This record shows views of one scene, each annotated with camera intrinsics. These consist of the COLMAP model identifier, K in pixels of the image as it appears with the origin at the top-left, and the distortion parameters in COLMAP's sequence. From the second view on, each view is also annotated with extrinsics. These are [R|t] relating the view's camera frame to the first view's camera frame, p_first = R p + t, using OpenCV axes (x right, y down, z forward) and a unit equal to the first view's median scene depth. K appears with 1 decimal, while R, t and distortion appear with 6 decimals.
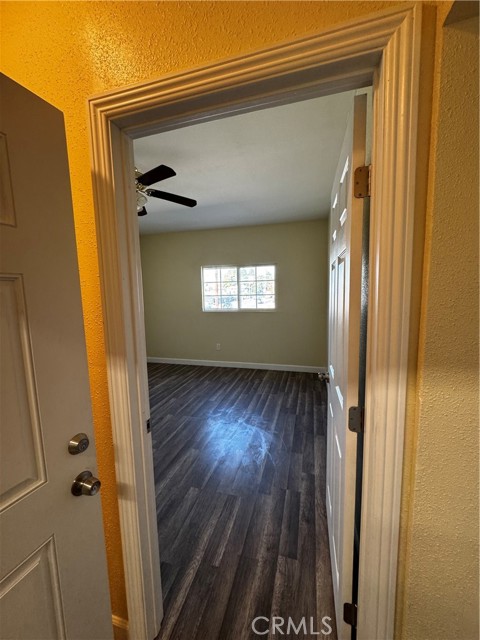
lens RADIAL K [[254.8, 0, 238.9], [0, 254.8, 319.9], [0, 0, 1]] dist [-0.001572, 0.000474]
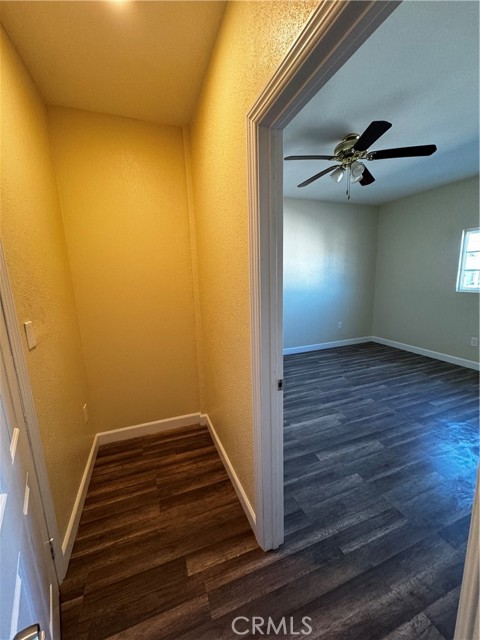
lens RADIAL K [[254.8, 0, 238.9], [0, 254.8, 319.9], [0, 0, 1]] dist [-0.001572, 0.000474]
pose [[0.593568, 0.145362, -0.791547, 0.132263], [-0.069166, 0.989127, 0.129780, -0.005814], [0.801806, -0.022286, 0.597168, 0.047931]]
